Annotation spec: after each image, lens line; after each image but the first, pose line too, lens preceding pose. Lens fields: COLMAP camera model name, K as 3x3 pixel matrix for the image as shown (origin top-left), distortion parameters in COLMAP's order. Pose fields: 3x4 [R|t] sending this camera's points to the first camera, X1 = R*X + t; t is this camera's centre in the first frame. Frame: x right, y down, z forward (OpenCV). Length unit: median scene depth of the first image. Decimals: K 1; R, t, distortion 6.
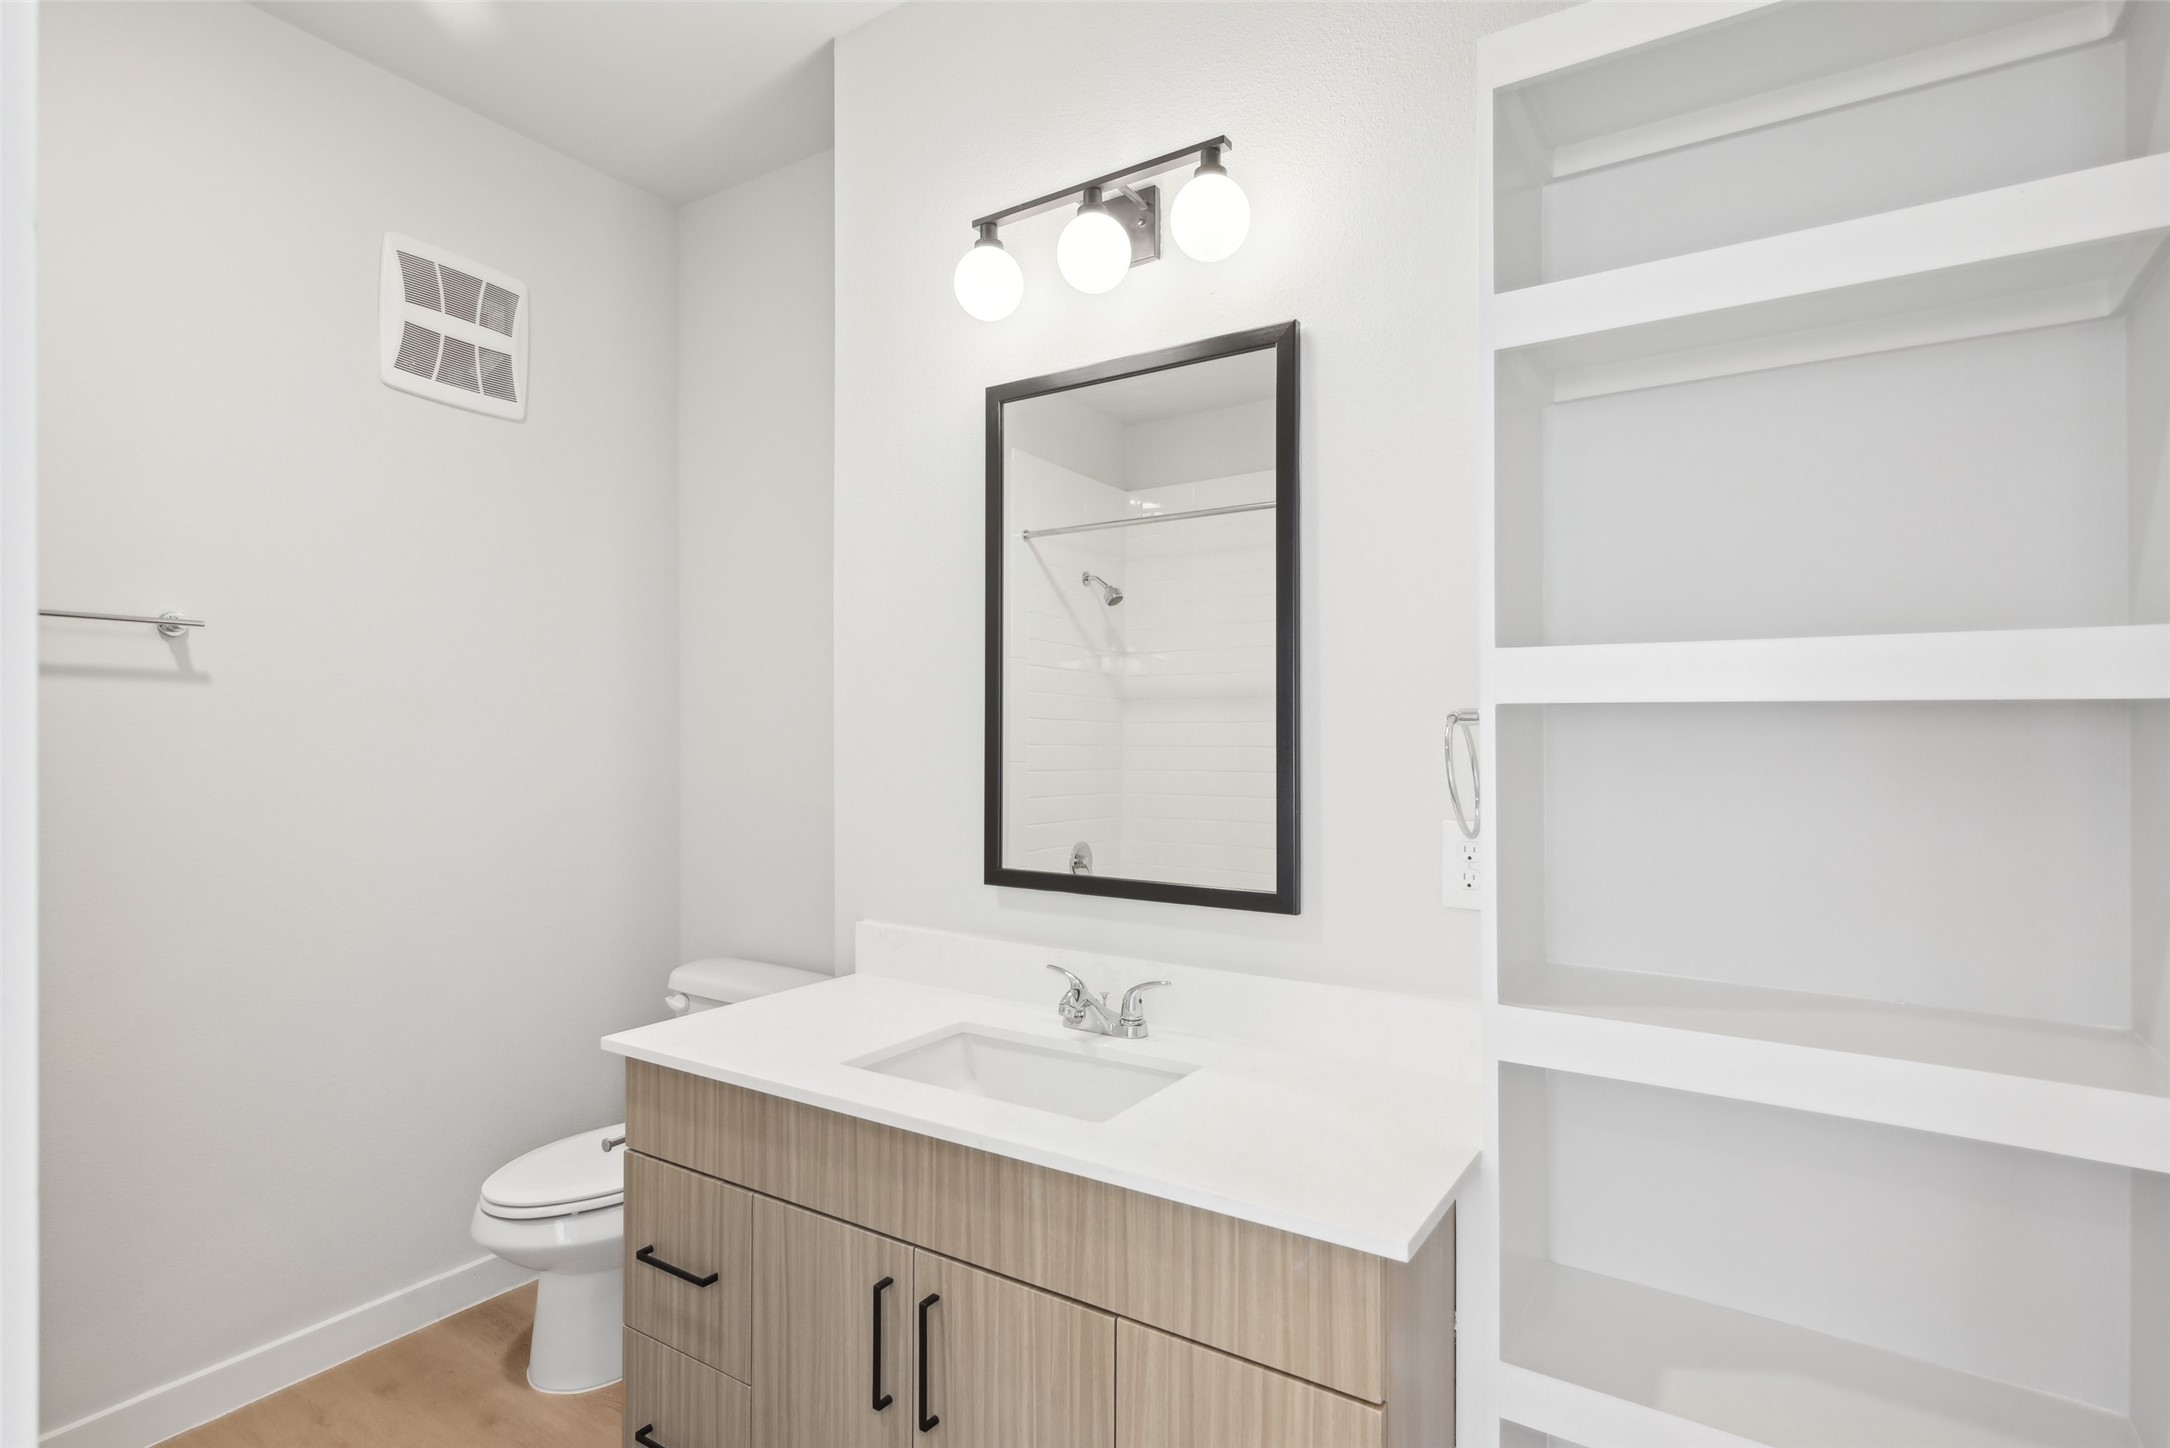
lens RADIAL K [[1124.8, 0, 1078.8], [0, 1124.8, 736.4], [0, 0, 1]] dist [0.002496, 0.000319]
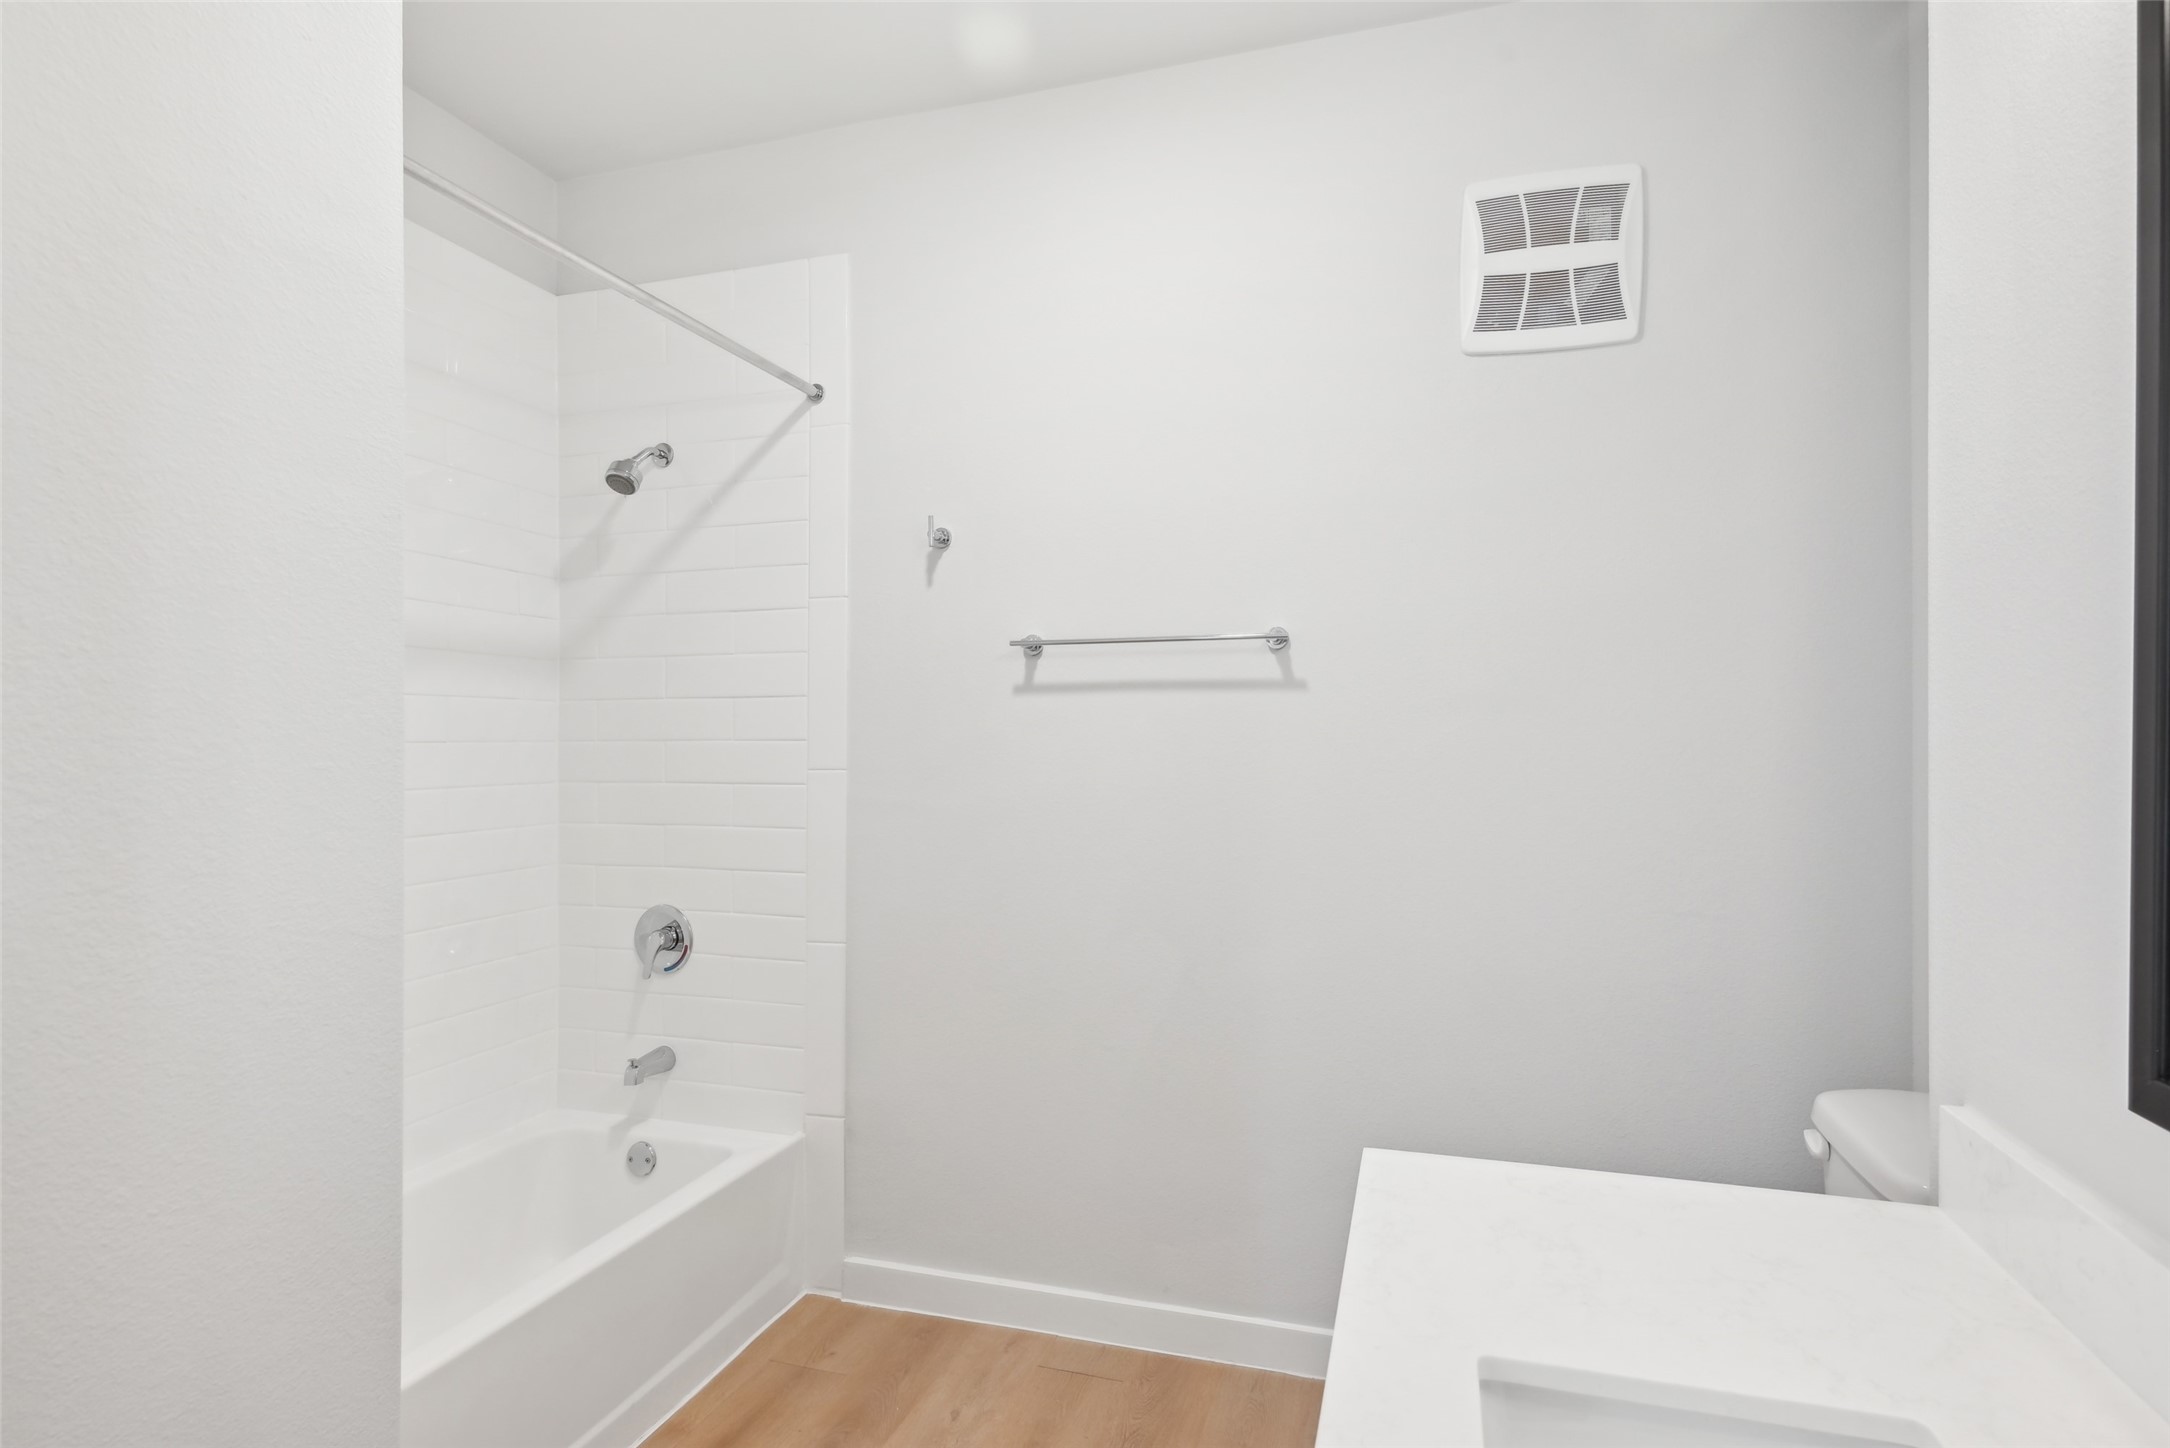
lens RADIAL K [[1124.8, 0, 1079.3], [0, 1124.8, 727.9], [0, 0, 1]] dist [0.002496, 0.000319]
pose [[0.253141, -0.001860, -0.967428, 0.185860], [0.005391, 0.999985, -0.000512, -0.009959], [0.967414, -0.005086, 0.253148, 0.456041]]
